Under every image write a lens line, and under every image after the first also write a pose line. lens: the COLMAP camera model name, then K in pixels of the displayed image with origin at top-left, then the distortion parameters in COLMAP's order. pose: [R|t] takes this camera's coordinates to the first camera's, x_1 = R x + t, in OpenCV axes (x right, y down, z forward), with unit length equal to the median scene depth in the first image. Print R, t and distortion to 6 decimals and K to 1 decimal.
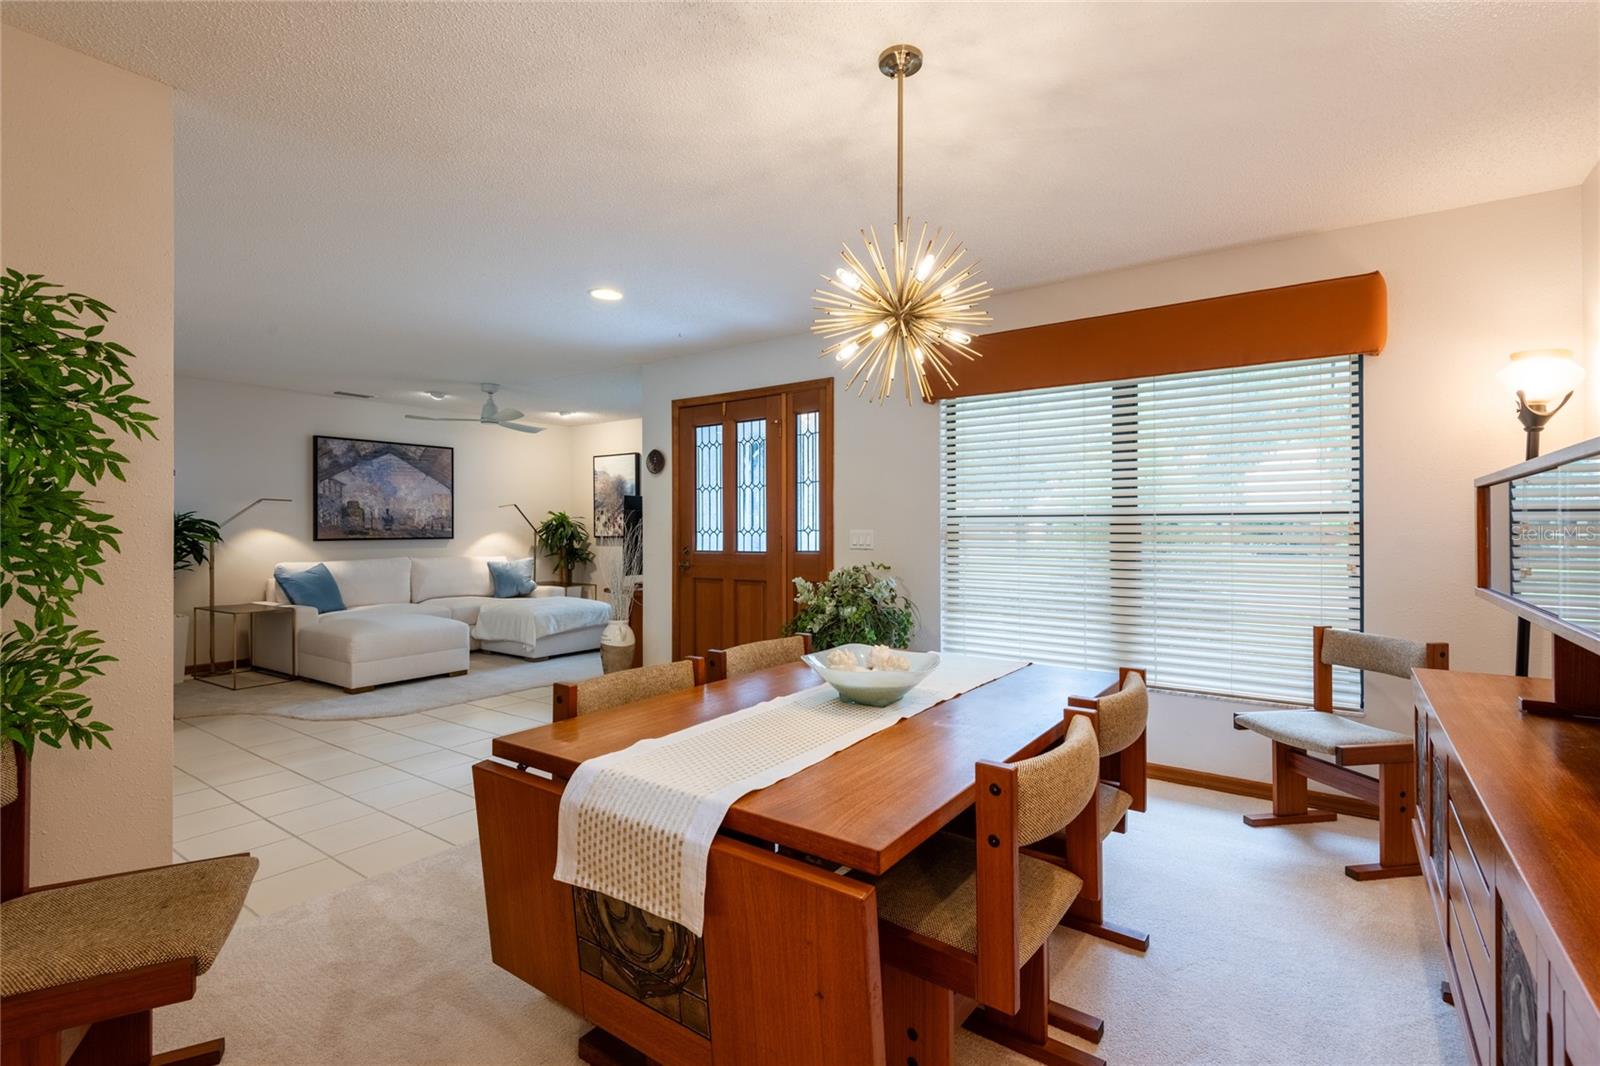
lens RADIAL K [[732.0, 0, 804.6], [0, 732.0, 532.4], [0, 0, 1]] dist [0.032950, -0.019128]
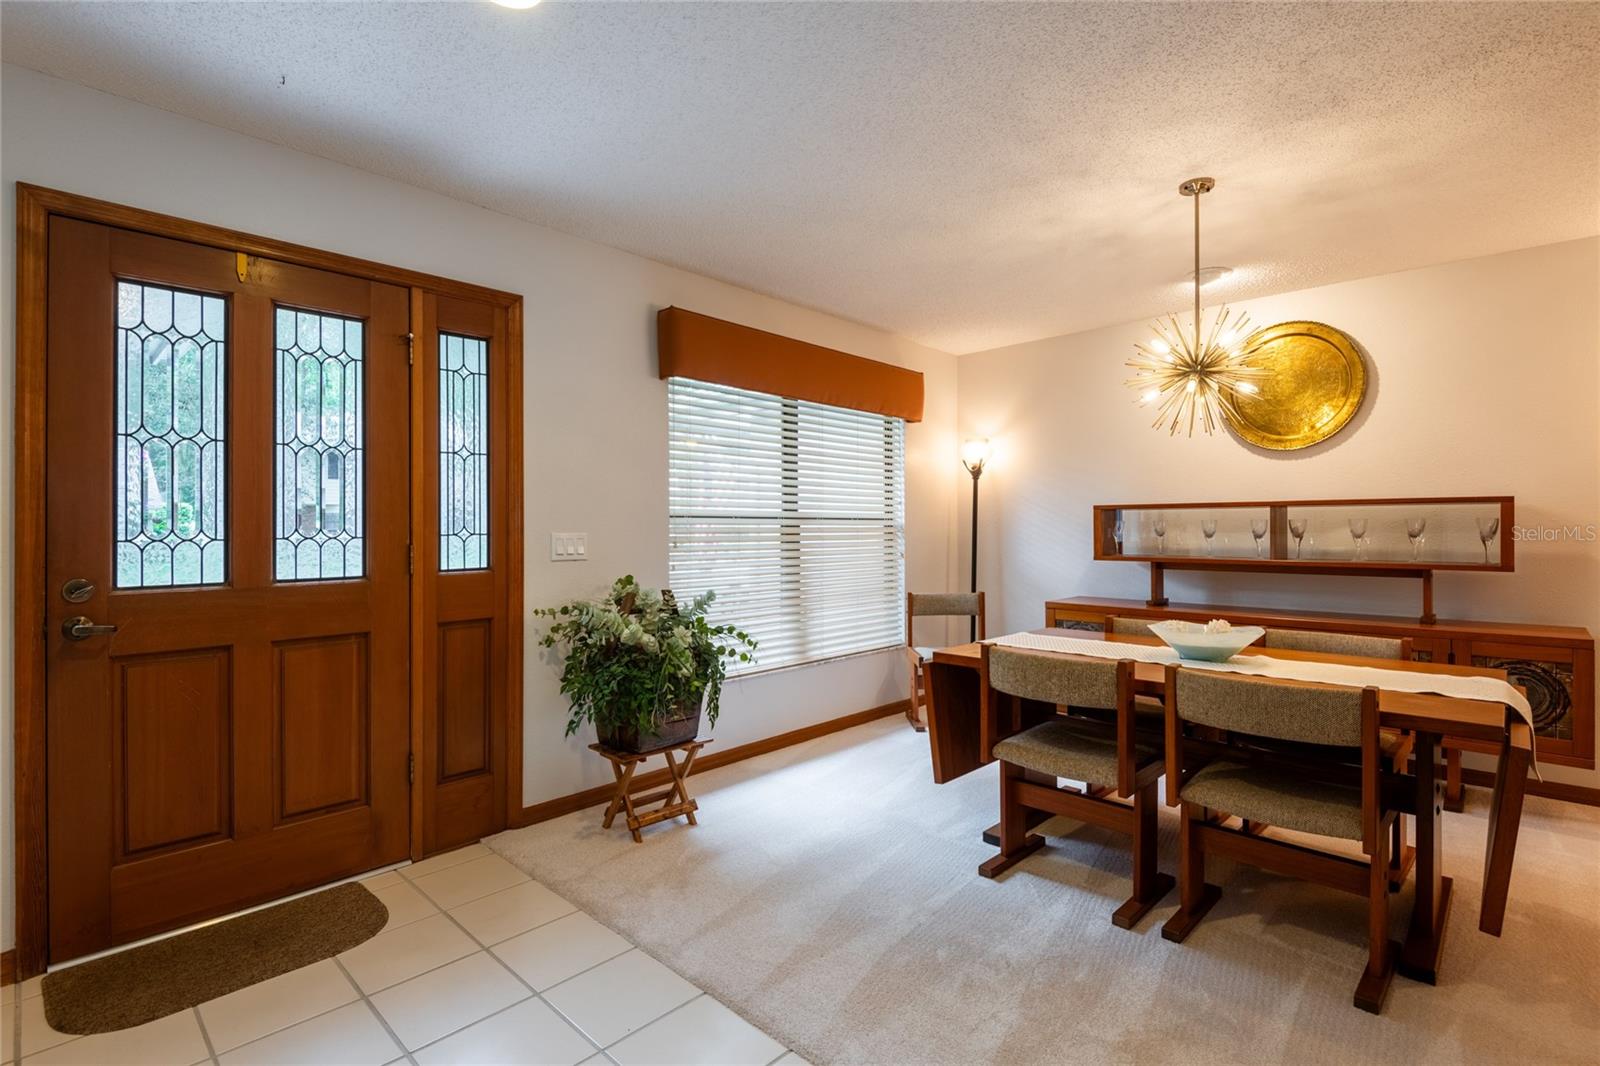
lens RADIAL K [[751.0, 0, 806.4], [0, 751.0, 525.1], [0, 0, 1]] dist [0.002646, -0.005225]
pose [[0.145785, 0.006896, 0.989292, -0.382939], [0.008808, 0.999927, -0.008268, -0.001863], [-0.989277, 0.009919, 0.145713, 0.434724]]
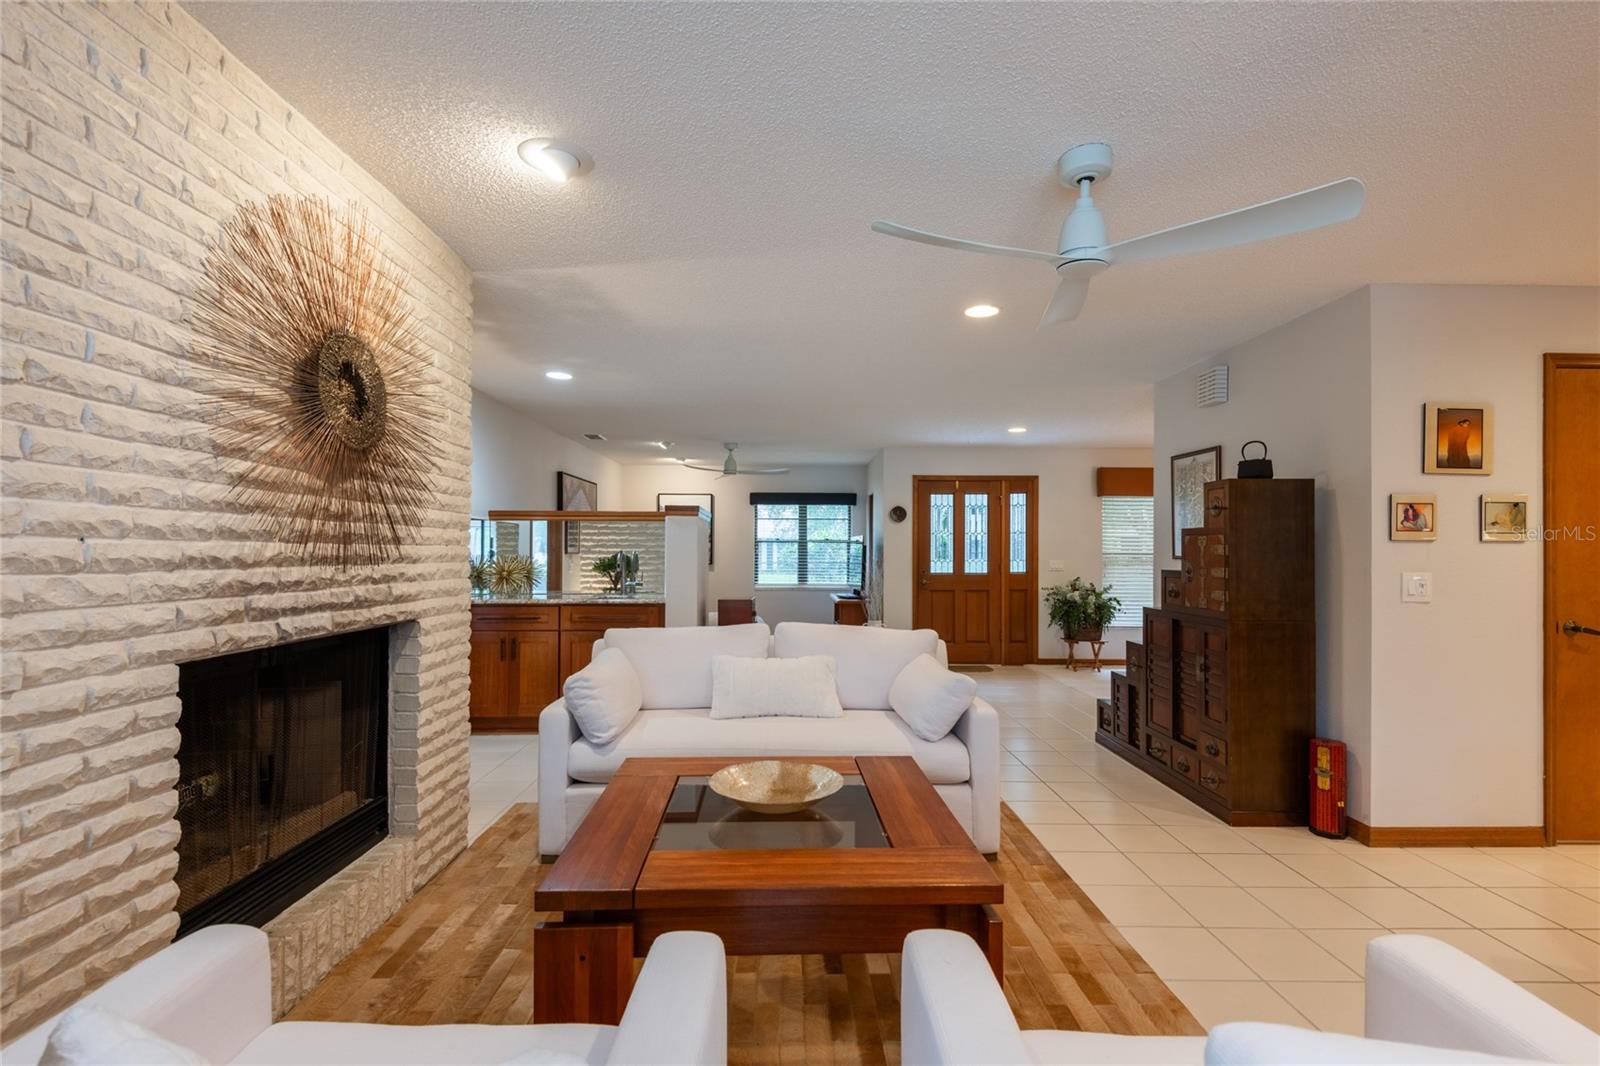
lens RADIAL K [[732.0, 0, 785.9], [0, 732.0, 546.4], [0, 0, 1]] dist [0.032950, -0.019128]
pose [[0.819902, 0.011392, 0.572391, -0.993591], [-0.004475, 0.999899, -0.013490, -0.006980], [-0.572487, 0.008499, 0.819870, -0.080414]]
